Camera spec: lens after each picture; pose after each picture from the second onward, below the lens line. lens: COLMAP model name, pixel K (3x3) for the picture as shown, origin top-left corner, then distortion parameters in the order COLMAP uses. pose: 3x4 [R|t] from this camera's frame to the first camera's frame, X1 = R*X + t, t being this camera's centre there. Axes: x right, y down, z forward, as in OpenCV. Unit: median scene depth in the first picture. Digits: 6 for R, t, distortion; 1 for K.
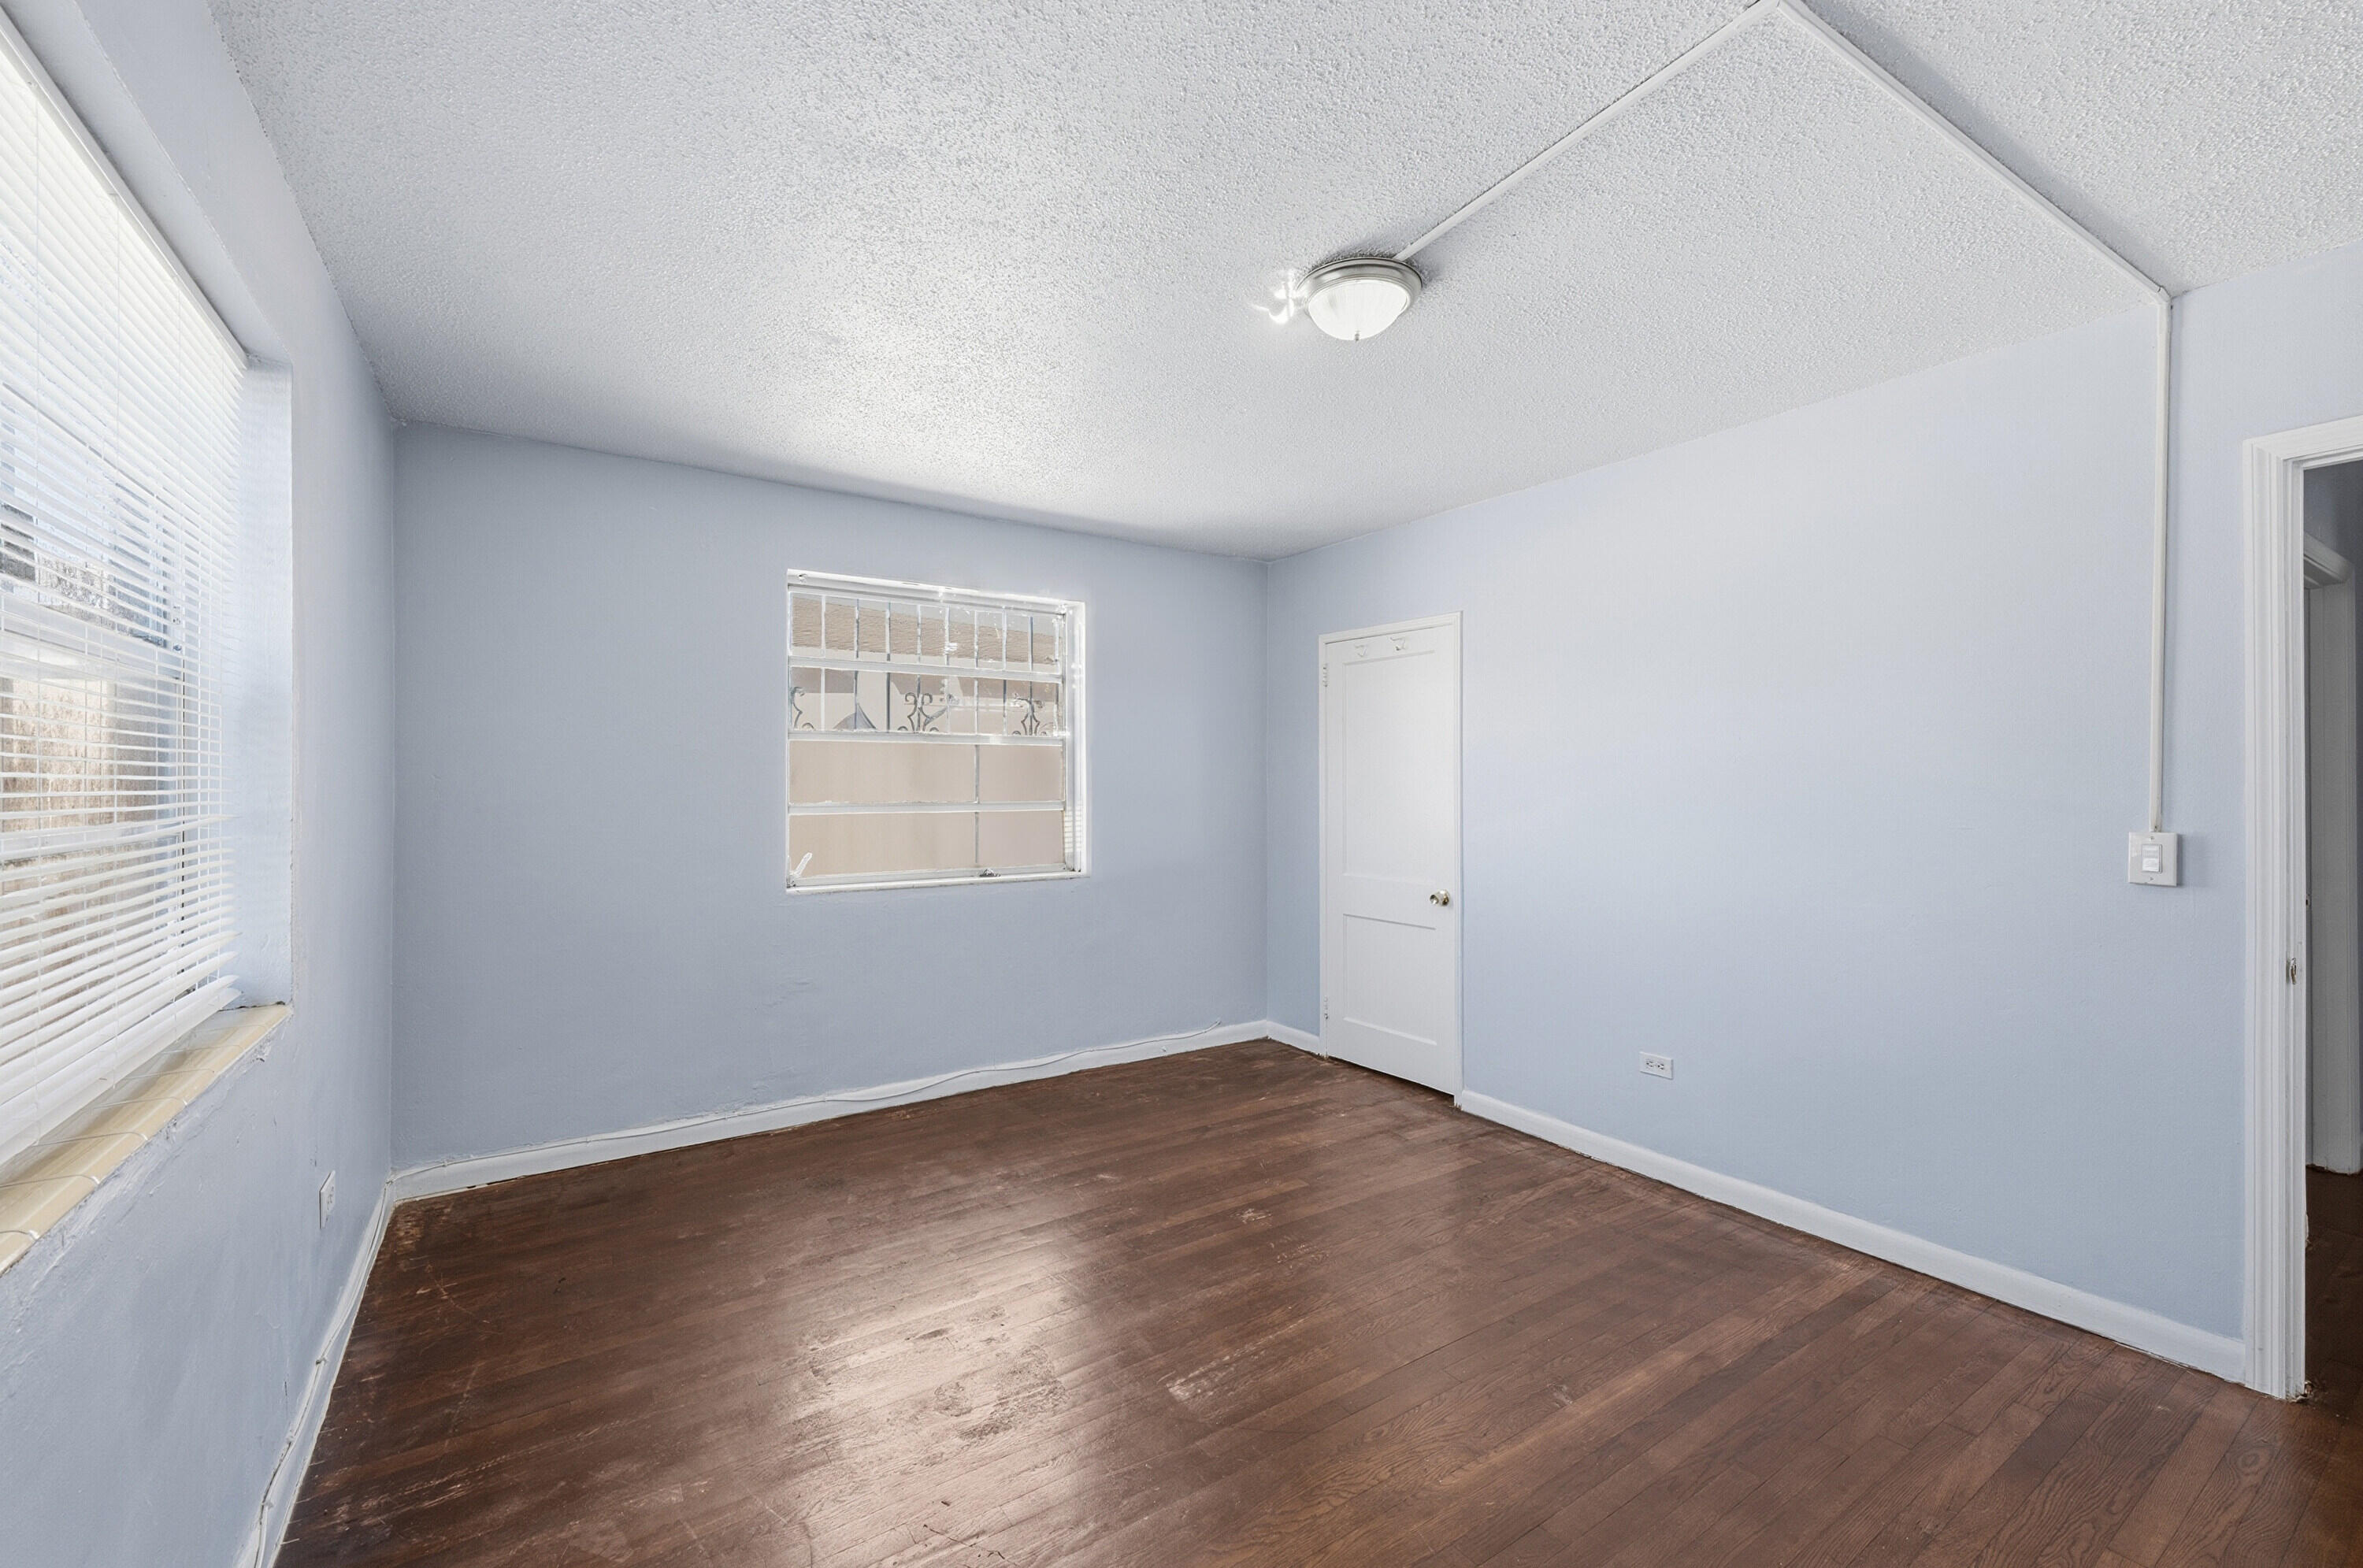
lens RADIAL K [[968.6, 0, 1173.4], [0, 968.6, 779.2], [0, 0, 1]] dist [-0.000331, -0.000375]
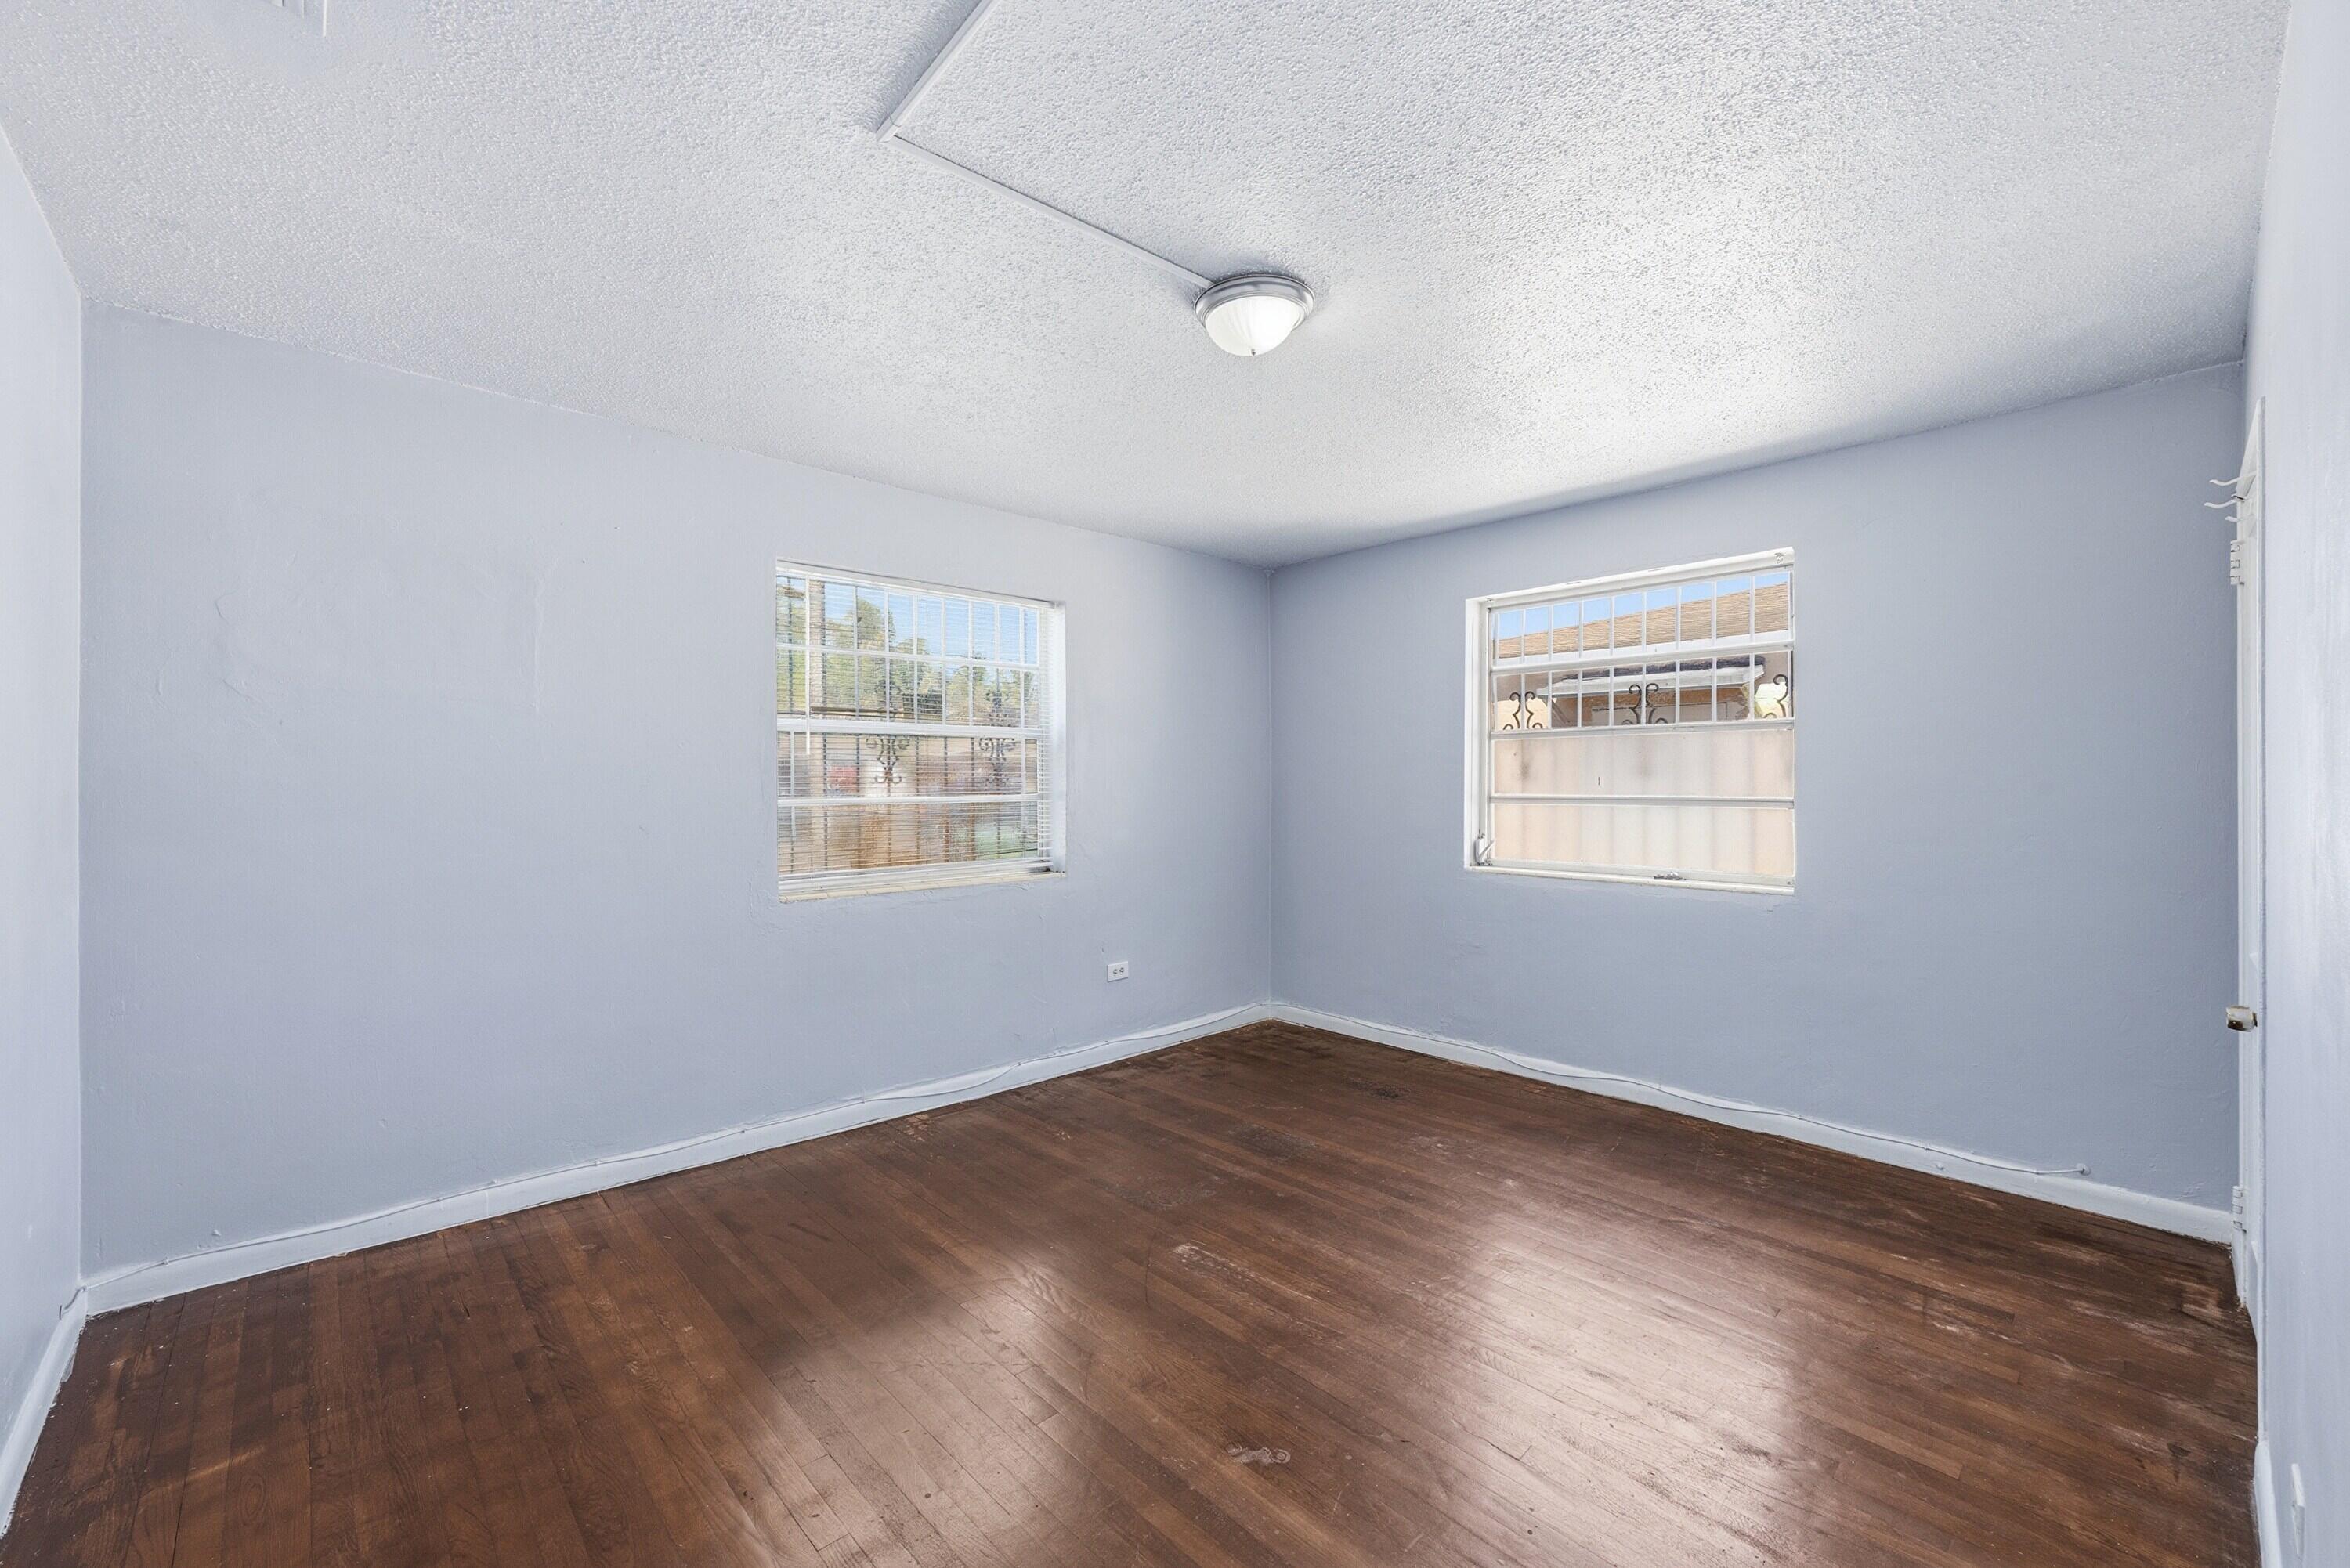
lens RADIAL K [[963.3, 0, 1168.8], [0, 963.3, 781.3], [0, 0, 1]] dist [-0.000331, -0.000375]
pose [[0.169353, 0.007695, -0.985525, 0.640705], [0.001699, 0.999966, 0.008100, -0.000886], [0.985554, -0.003046, 0.169334, 0.389428]]
